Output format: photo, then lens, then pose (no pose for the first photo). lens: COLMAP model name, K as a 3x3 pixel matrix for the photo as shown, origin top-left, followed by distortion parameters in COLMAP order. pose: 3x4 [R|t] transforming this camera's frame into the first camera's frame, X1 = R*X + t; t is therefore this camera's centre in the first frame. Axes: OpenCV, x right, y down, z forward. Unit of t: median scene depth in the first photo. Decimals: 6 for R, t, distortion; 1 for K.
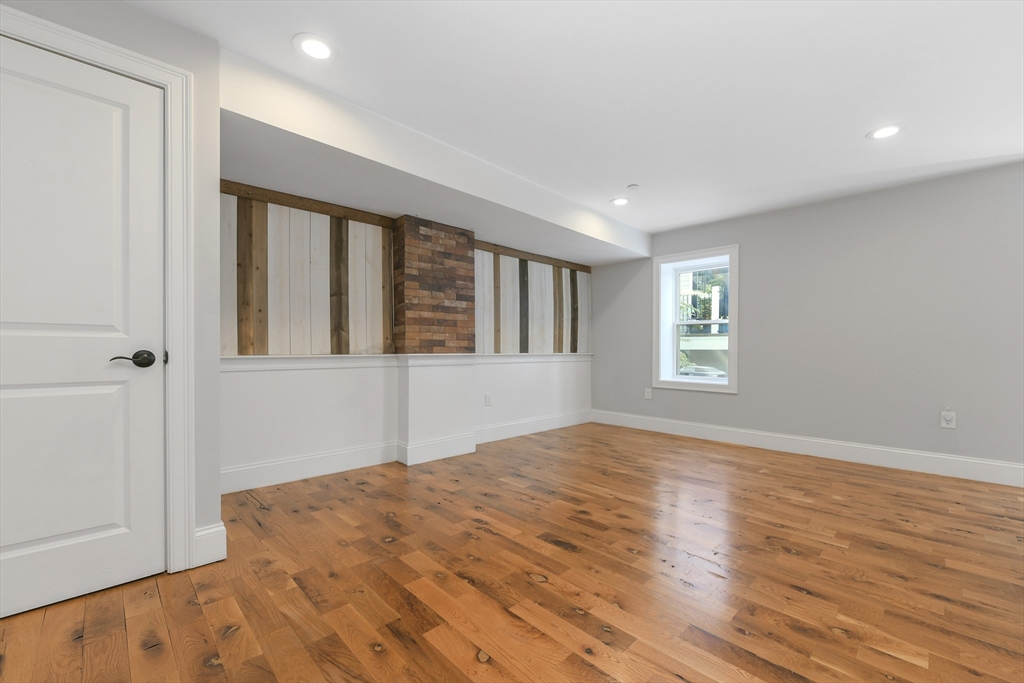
lens RADIAL K [[412.7, 0, 518.6], [0, 412.7, 343.2], [0, 0, 1]] dist [-0.000993, -0.000512]
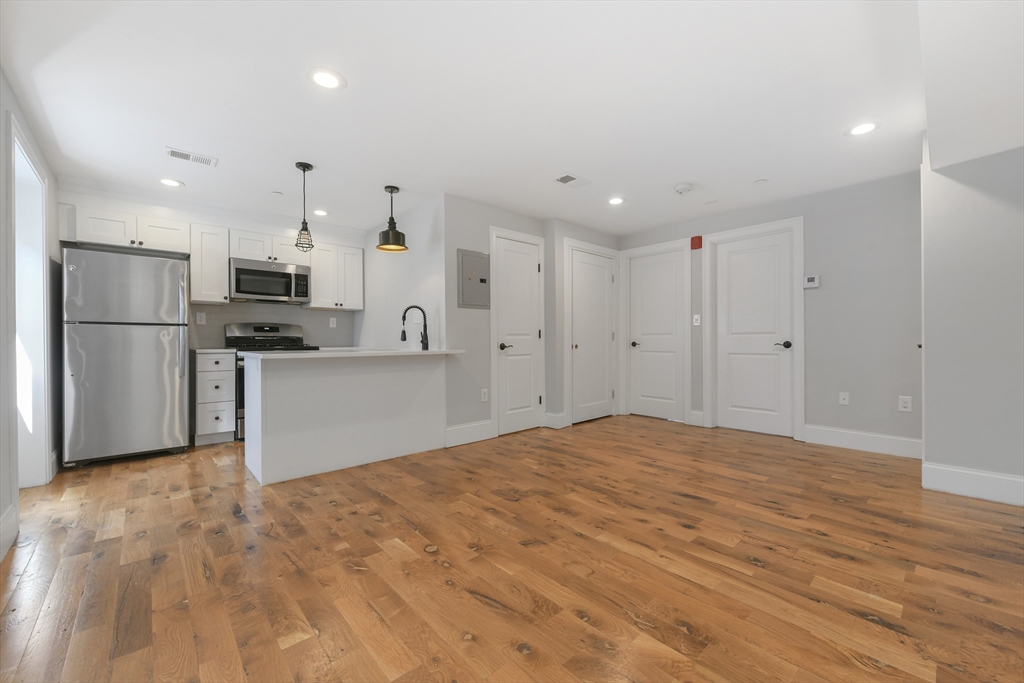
lens RADIAL K [[412.7, 0, 518.6], [0, 412.7, 343.2], [0, 0, 1]] dist [-0.000993, -0.000512]
pose [[-0.999398, -0.002055, 0.034618, 0.495944], [-0.002280, 0.999977, -0.006460, 0.027542], [-0.034604, -0.006535, -0.999380, 1.918337]]
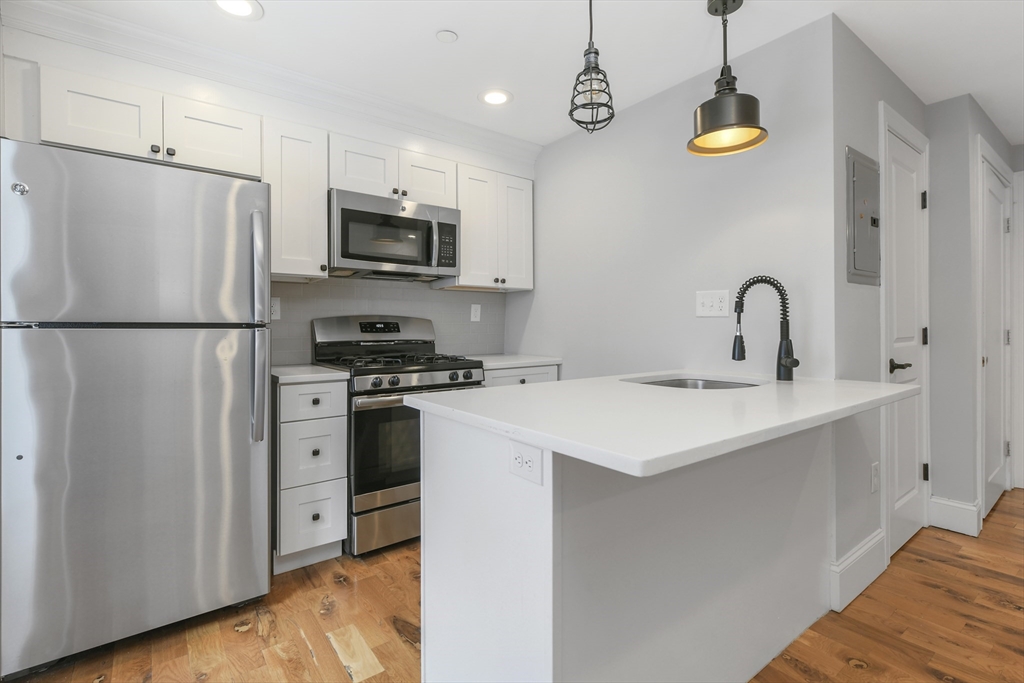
lens RADIAL K [[486.8, 0, 513.4], [0, 486.8, 329.2], [0, 0, 1]] dist [0.001639, 0.000032]
pose [[-0.990978, 0.000019, 0.134021, 1.230030], [-0.001205, 0.999958, -0.009054, -0.031074], [-0.134016, -0.009133, -0.990937, 1.214463]]
